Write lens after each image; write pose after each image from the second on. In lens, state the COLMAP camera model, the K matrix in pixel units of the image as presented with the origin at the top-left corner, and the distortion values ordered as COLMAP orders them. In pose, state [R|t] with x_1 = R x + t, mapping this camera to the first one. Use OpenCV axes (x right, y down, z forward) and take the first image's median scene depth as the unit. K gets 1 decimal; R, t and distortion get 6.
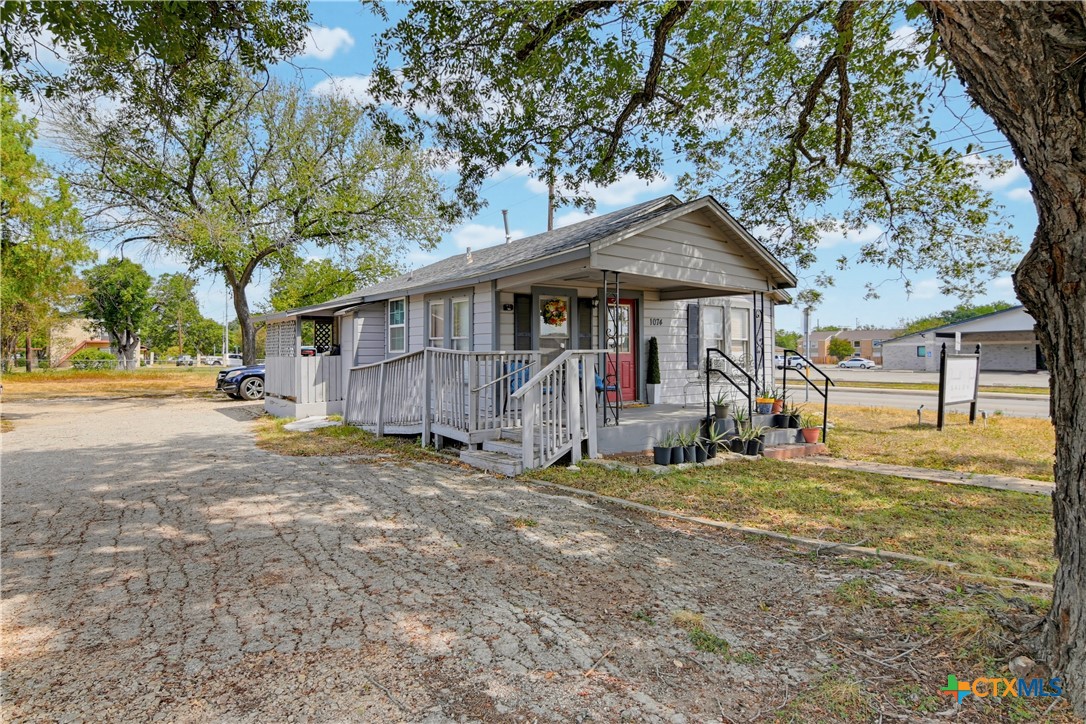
lens RADIAL K [[611.8, 0, 543.8], [0, 611.8, 341.5], [0, 0, 1]] dist [0.002674, -0.016700]
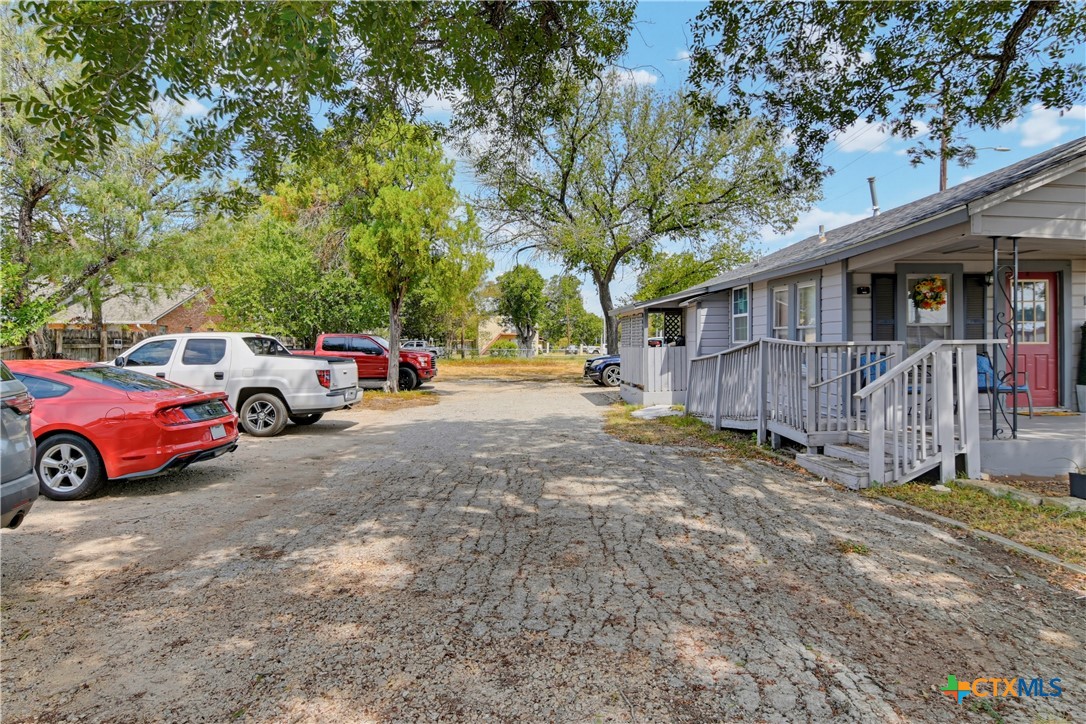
lens RADIAL K [[611.8, 0, 543.8], [0, 611.8, 341.5], [0, 0, 1]] dist [0.002674, -0.016700]
pose [[0.836636, -0.003468, -0.547748, 0.043170], [0.012663, 0.999835, 0.013011, -0.001533], [0.547613, -0.017822, 0.836542, 0.043971]]
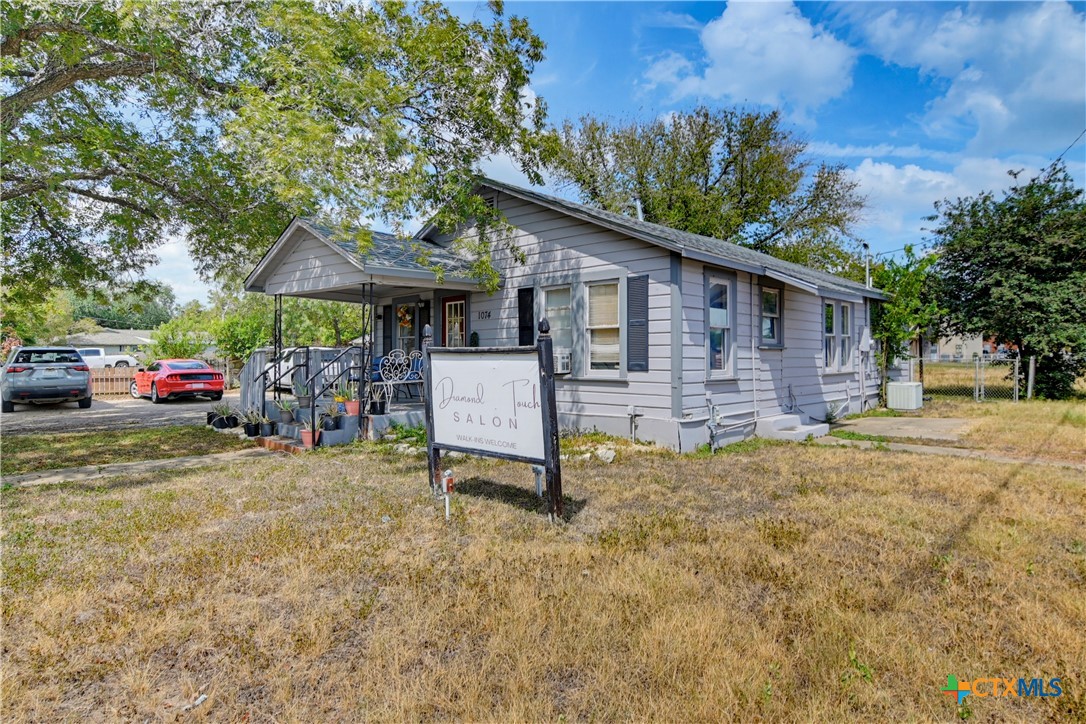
lens RADIAL K [[611.8, 0, 543.8], [0, 611.8, 341.5], [0, 0, 1]] dist [0.002674, -0.016700]
pose [[0.149294, -0.018447, -0.988621, 1.632624], [0.026532, 0.999541, -0.014644, 0.035444], [0.988437, -0.024044, 0.149715, 1.390571]]
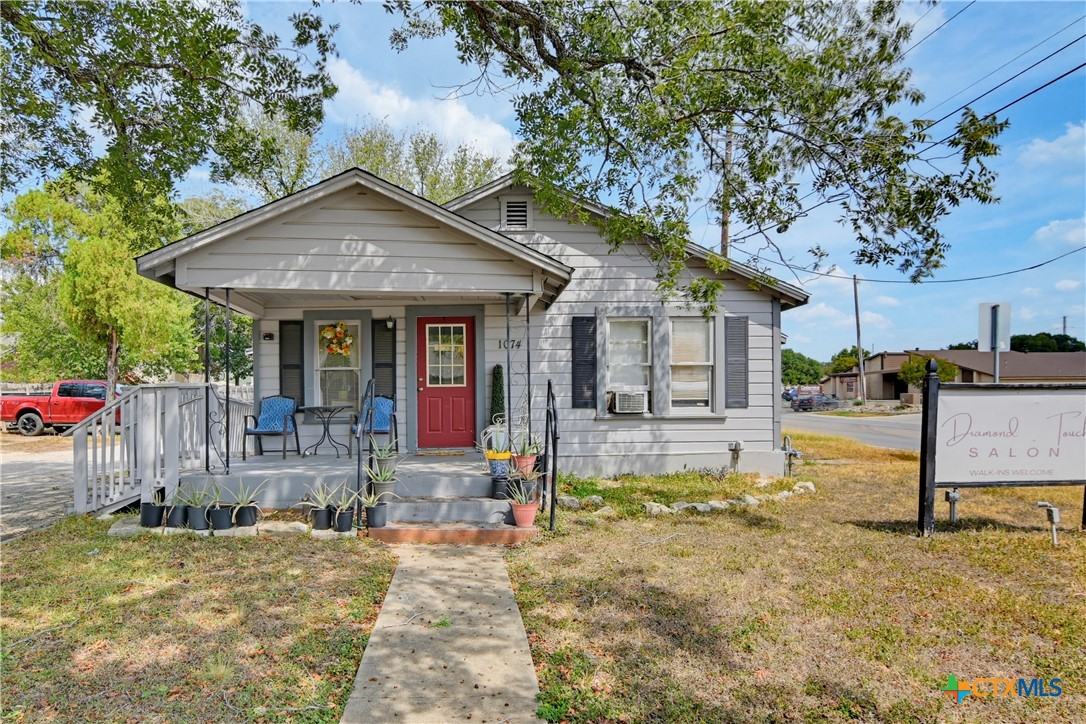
lens RADIAL K [[622.5, 0, 542.5], [0, 622.5, 392.4], [0, 0, 1]] dist [0.000285, -0.017457]
pose [[0.808566, -0.001323, -0.588404, 0.979651], [0.017535, 0.999608, 0.021848, 0.017130], [0.588144, -0.027983, 0.808272, 0.583479]]
